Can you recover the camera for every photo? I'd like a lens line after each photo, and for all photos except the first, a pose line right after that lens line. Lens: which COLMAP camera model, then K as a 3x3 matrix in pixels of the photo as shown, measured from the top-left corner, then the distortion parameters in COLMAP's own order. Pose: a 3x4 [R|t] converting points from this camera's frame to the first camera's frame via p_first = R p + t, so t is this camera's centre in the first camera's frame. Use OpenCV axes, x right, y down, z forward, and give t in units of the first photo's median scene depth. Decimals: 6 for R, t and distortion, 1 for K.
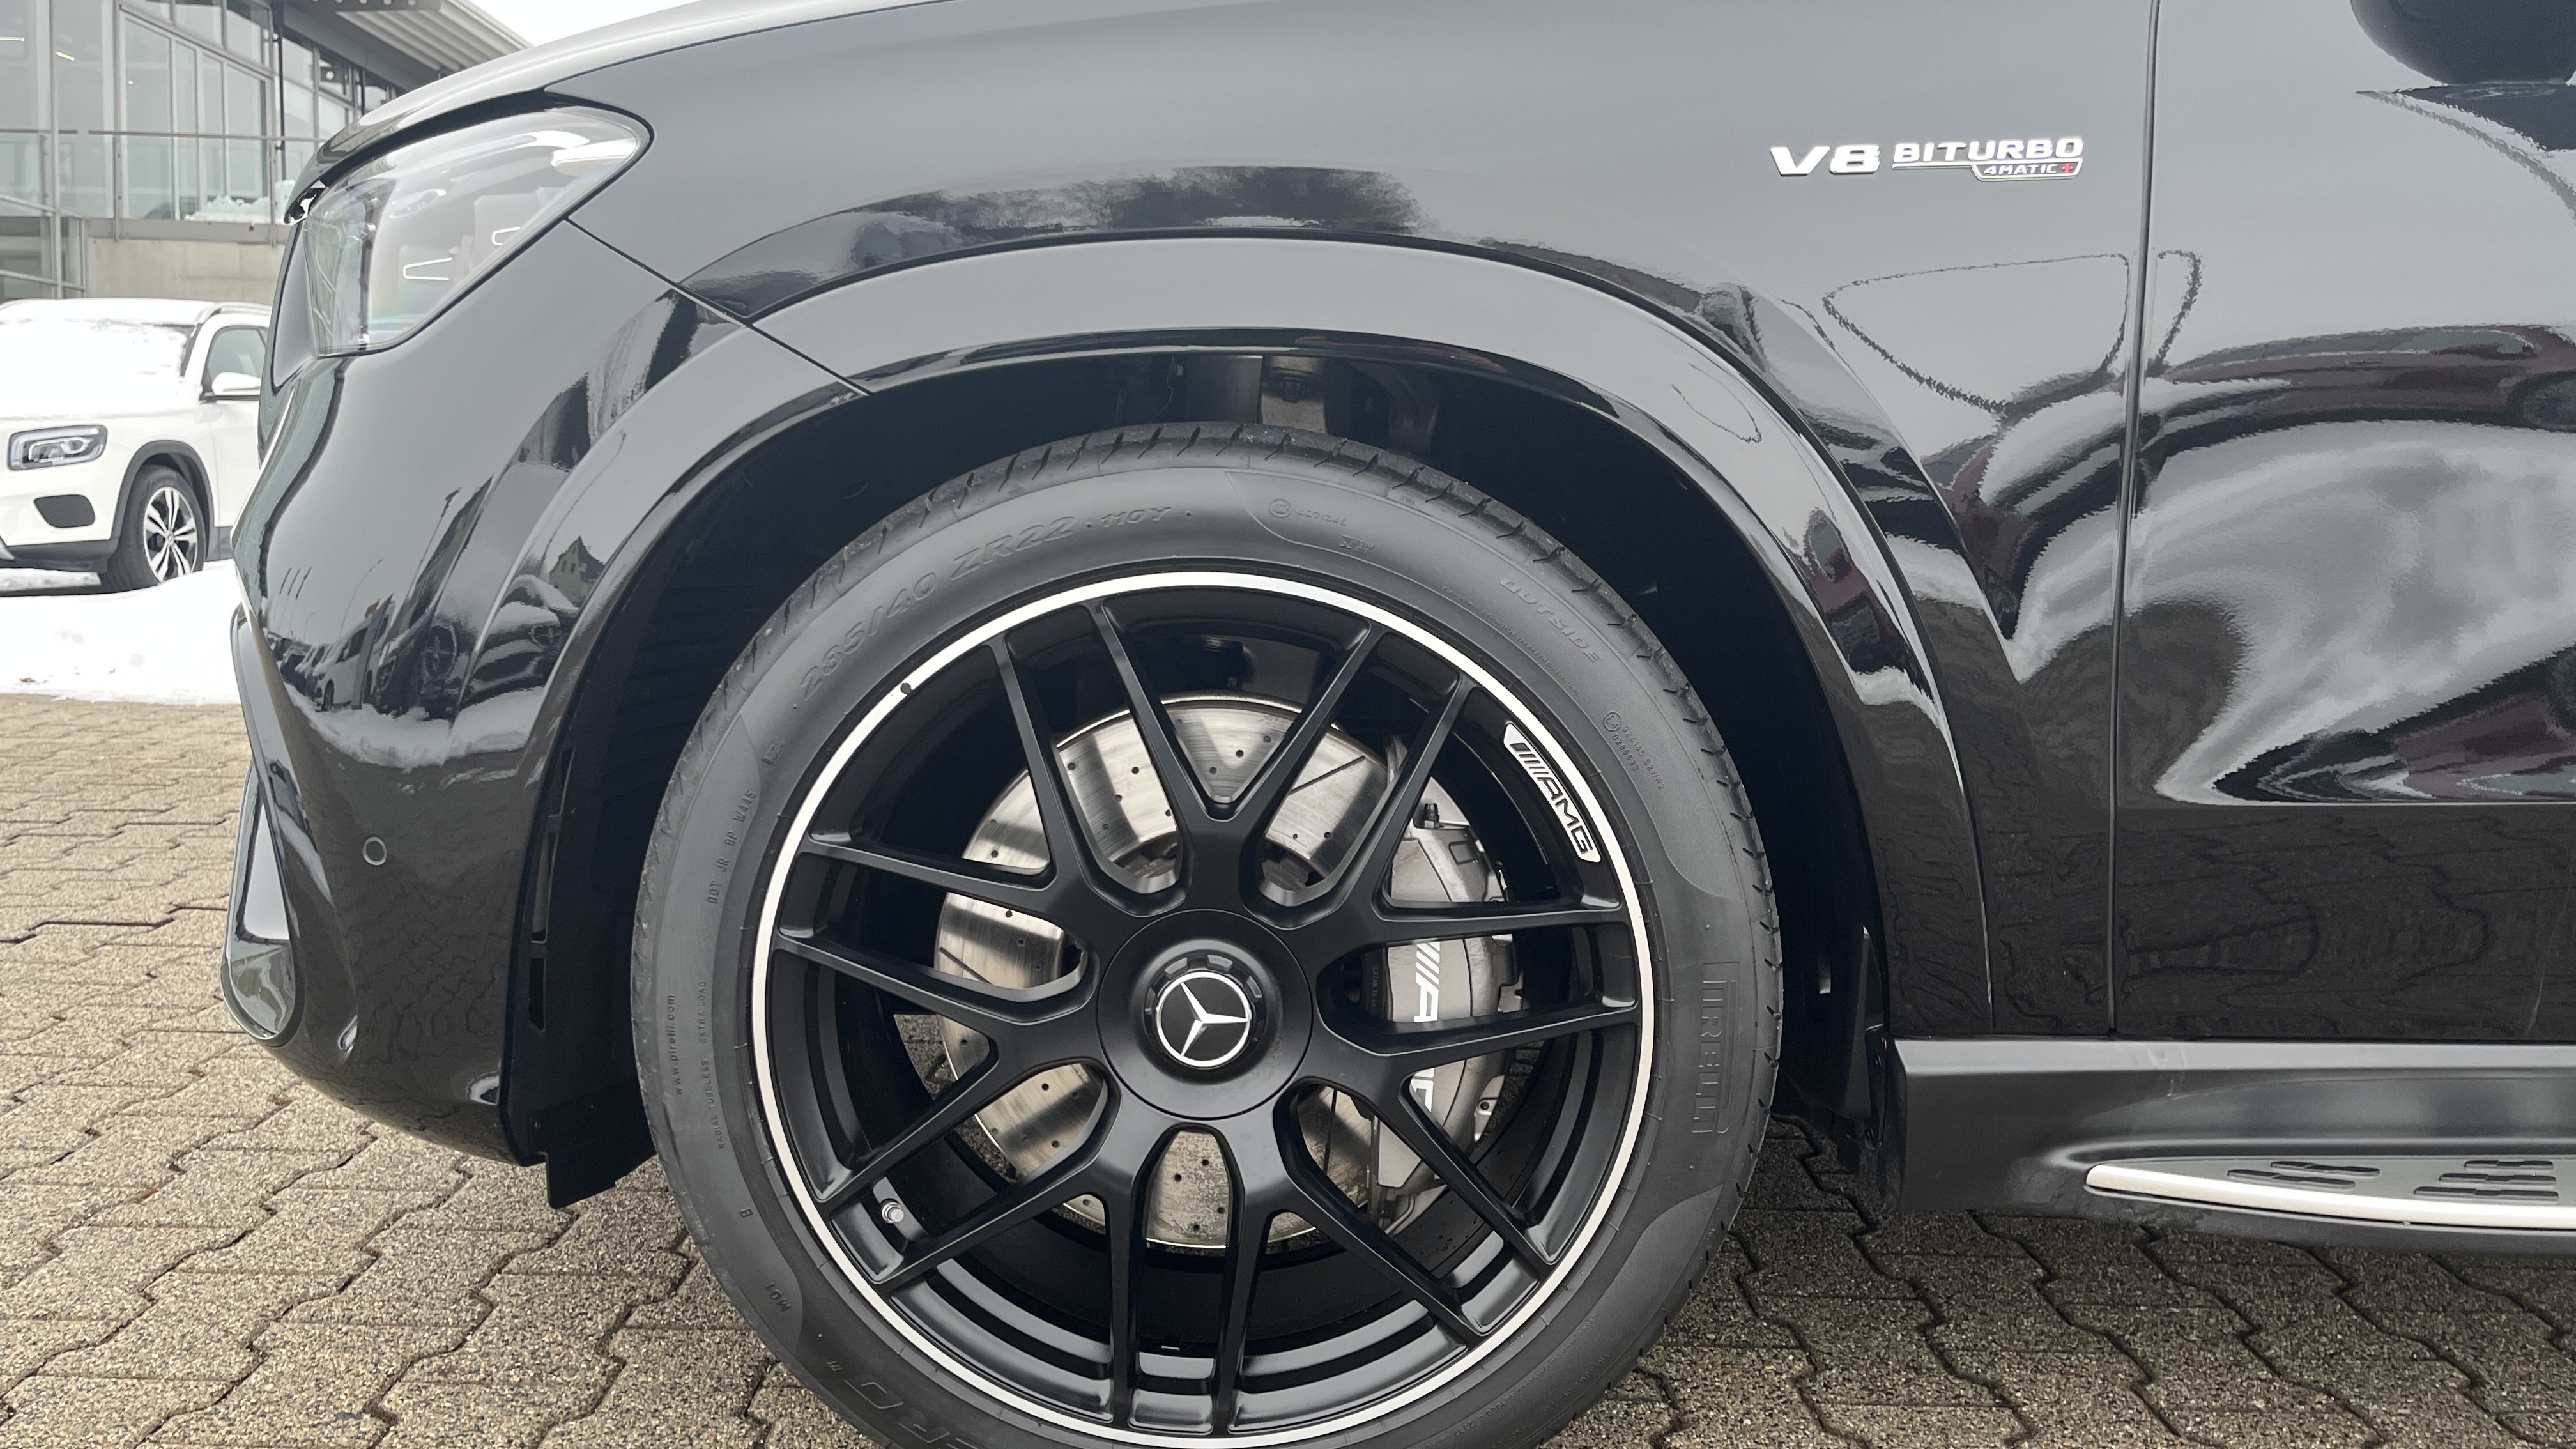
lens RADIAL K [[1912.8, 0, 1288.0], [0, 1912.8, 724.5], [0, 0, 1]] dist [0.121133, -0.195231]
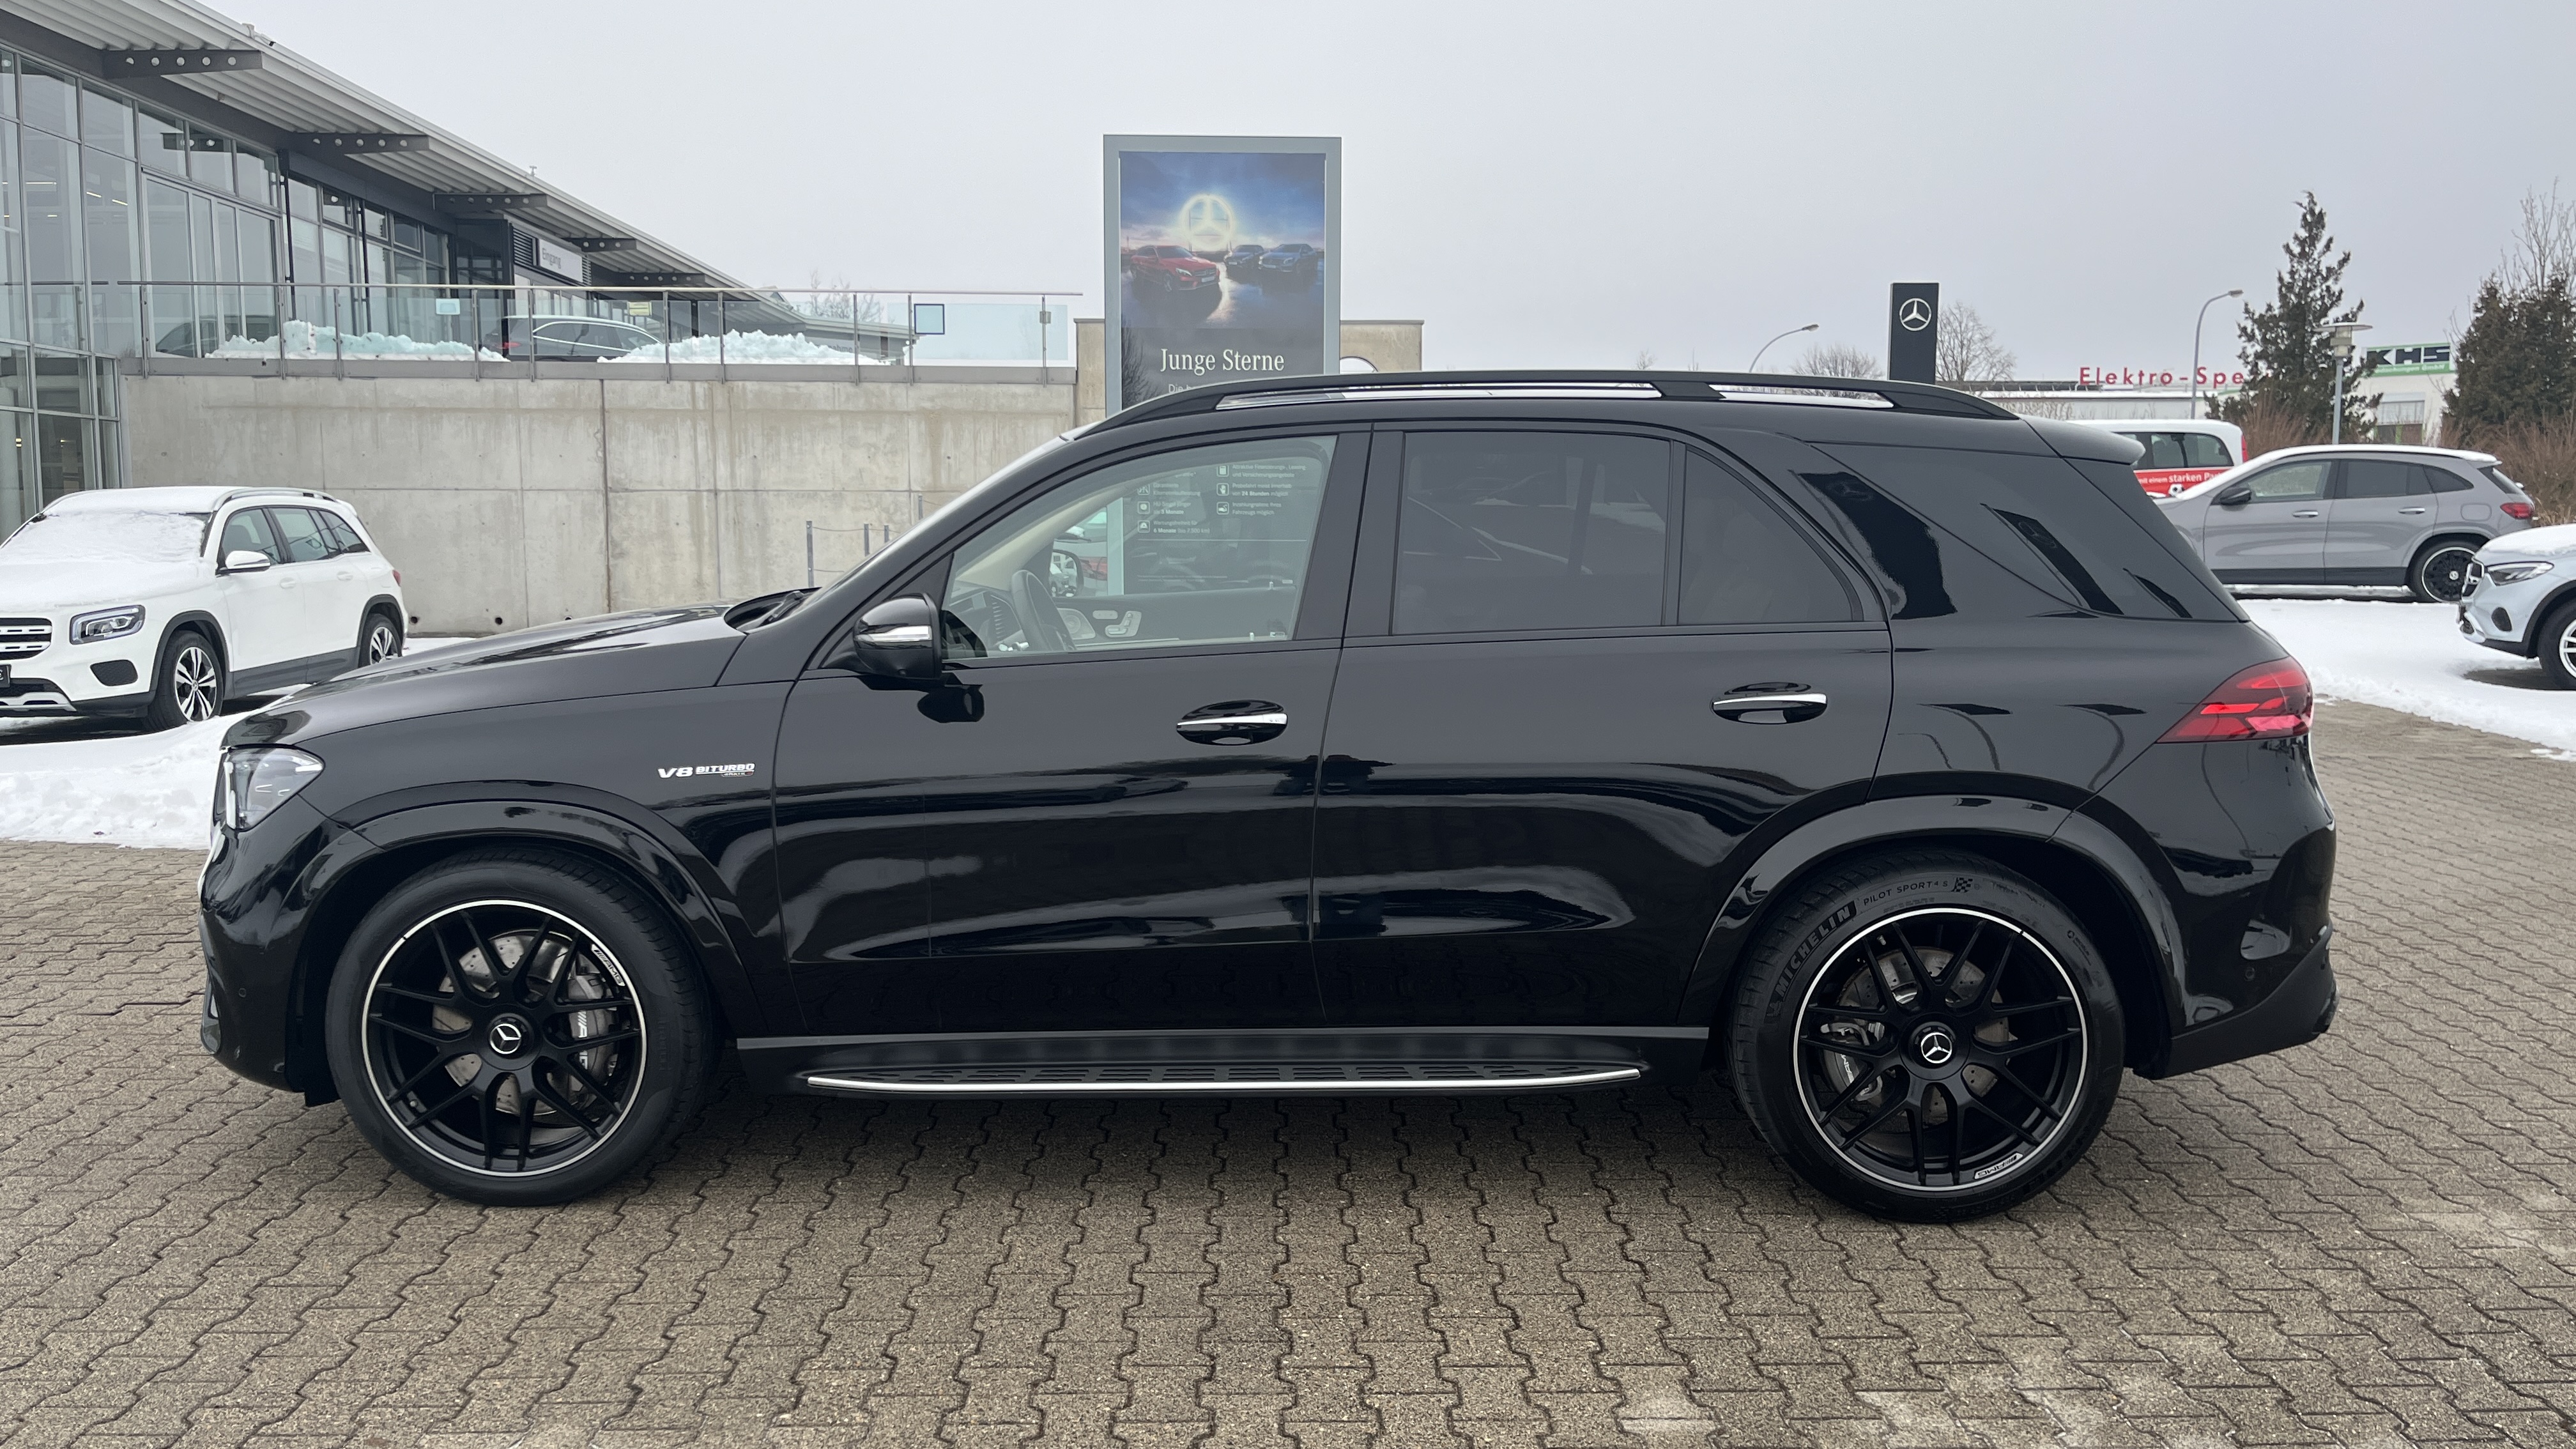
lens RADIAL K [[1912.8, 0, 1288.0], [0, 1912.8, 724.5], [0, 0, 1]] dist [0.121133, -0.195231]
pose [[0.999505, -0.027682, -0.014918, 0.185339], [0.027577, 0.999593, -0.007238, -0.043185], [0.015112, 0.006823, 0.999863, -0.308158]]
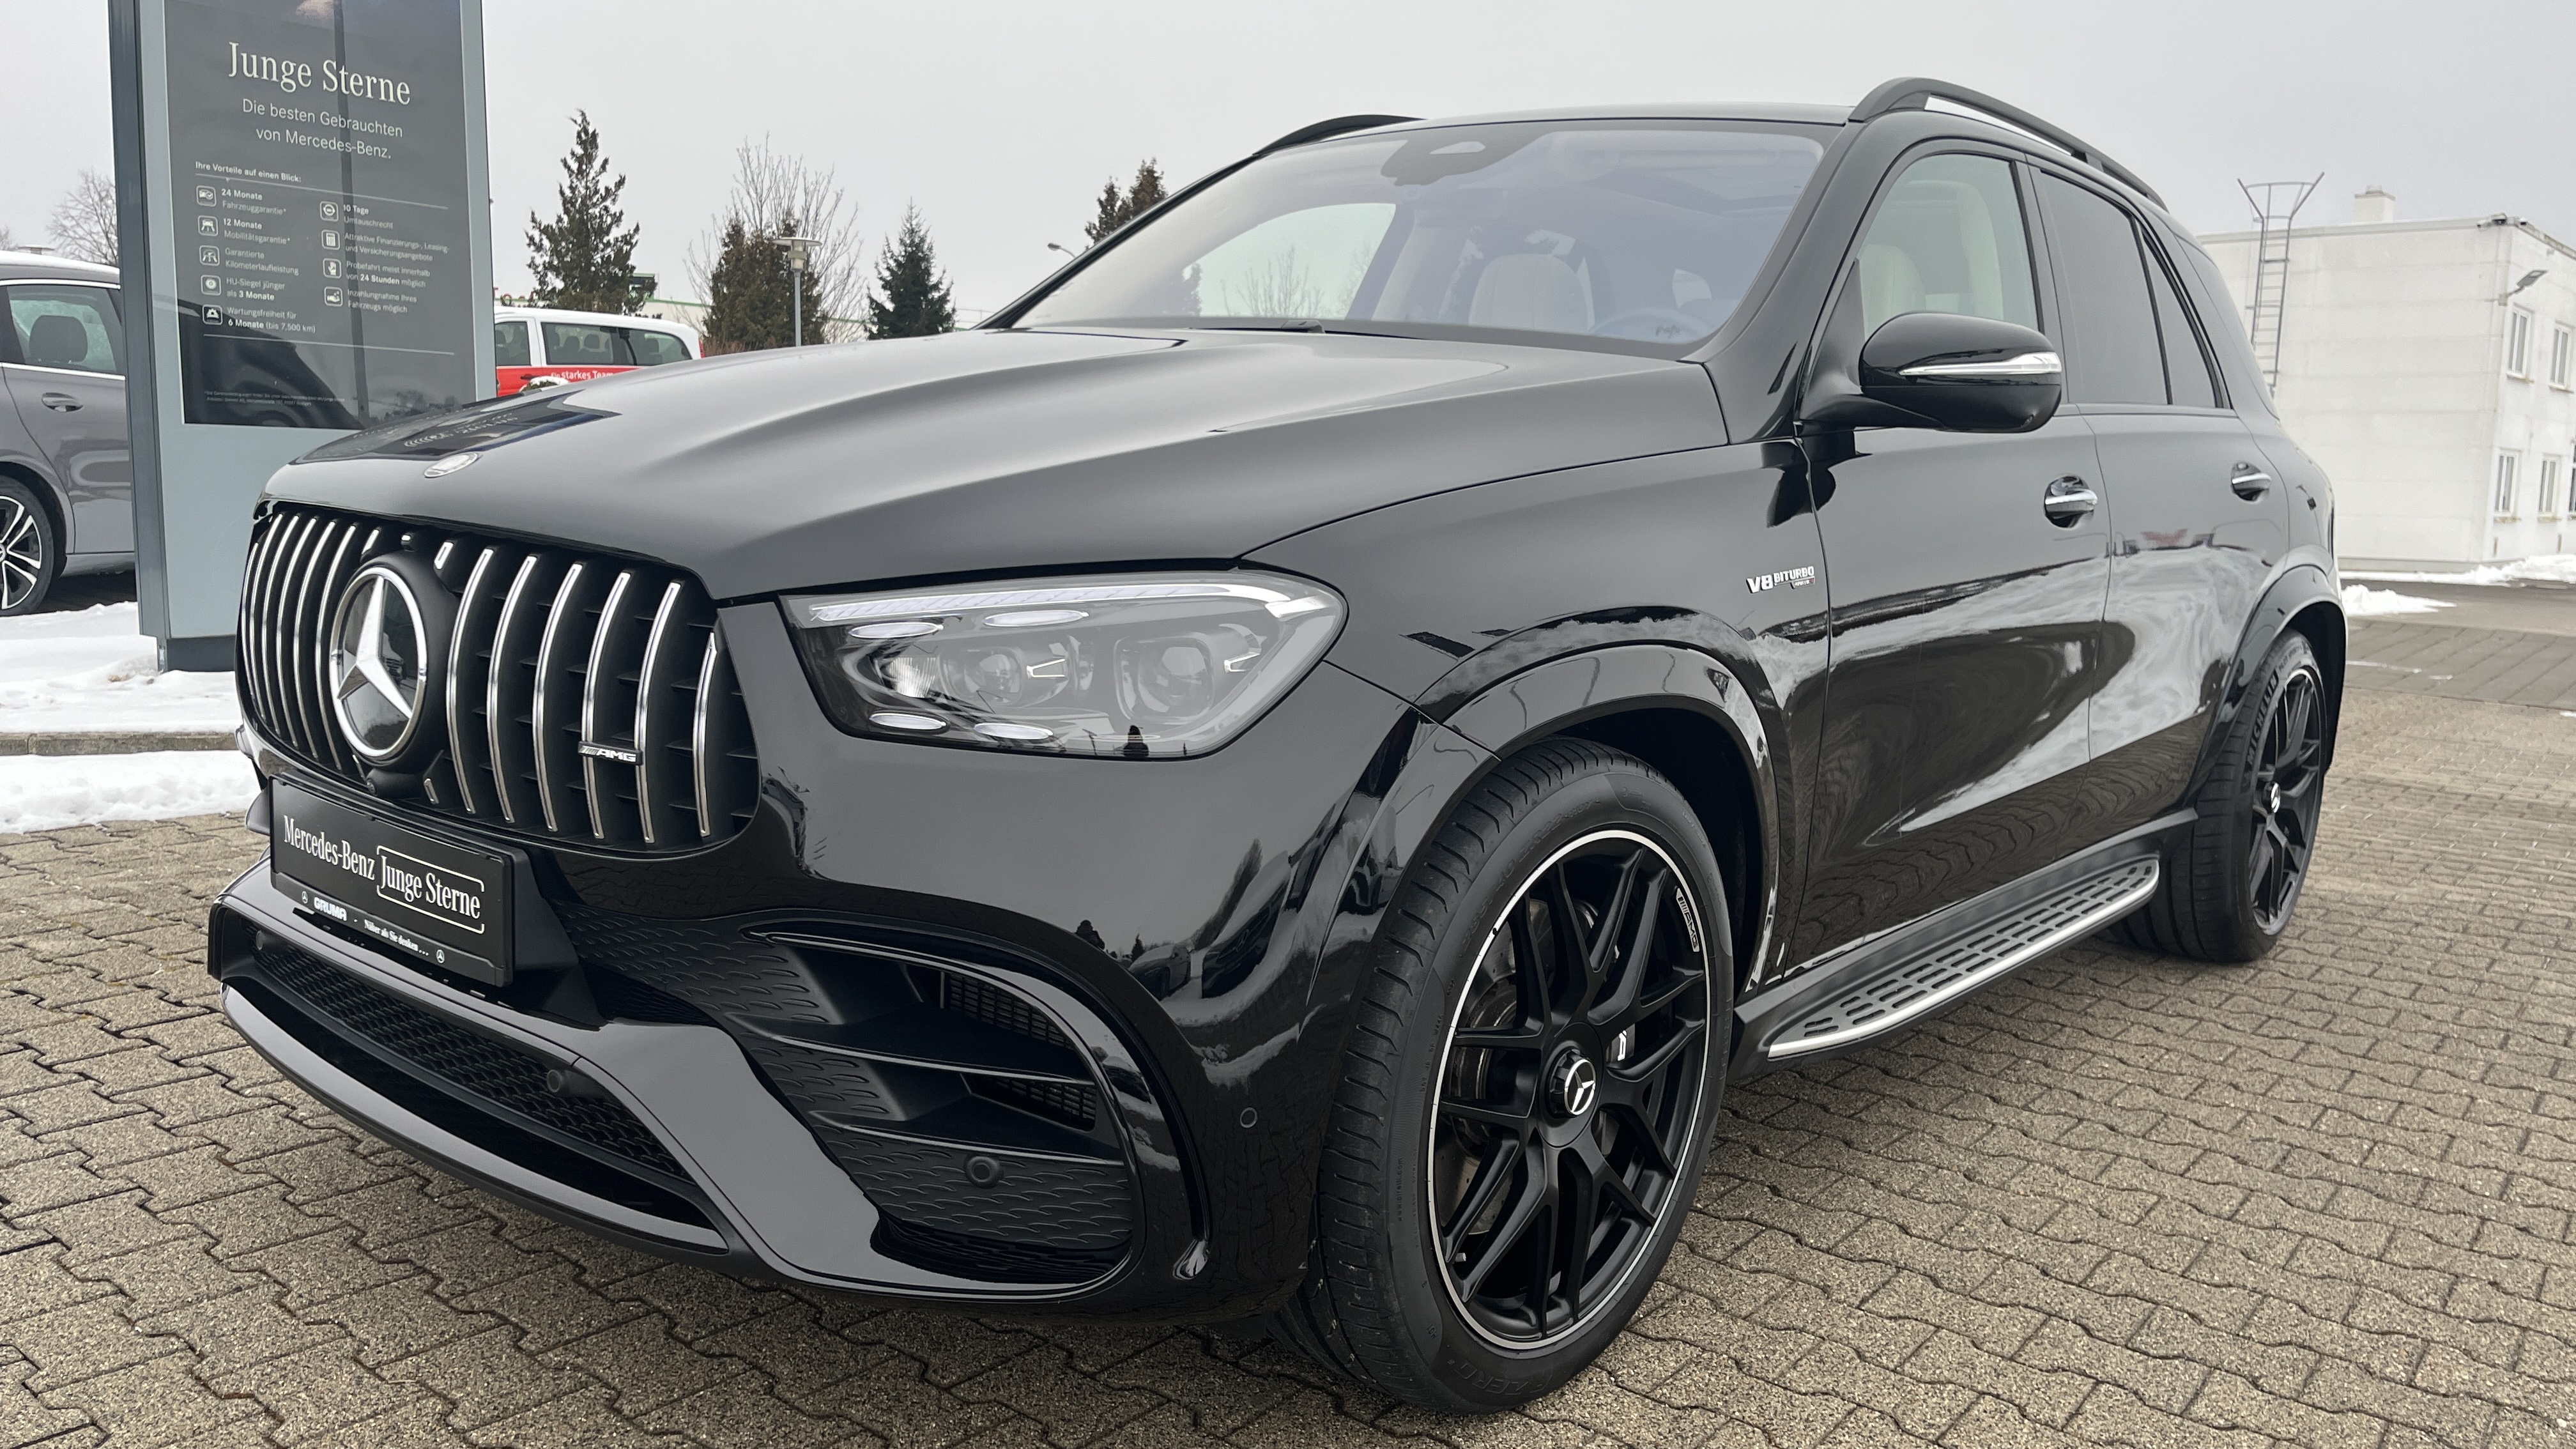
lens RADIAL K [[1912.8, 0, 1288.0], [0, 1912.8, 724.5], [0, 0, 1]] dist [0.121133, -0.195231]
pose [[0.641326, -0.113533, 0.758823, -0.210897], [0.075920, 0.993528, 0.084484, -0.047599], [-0.763503, 0.003427, 0.645795, 0.012271]]
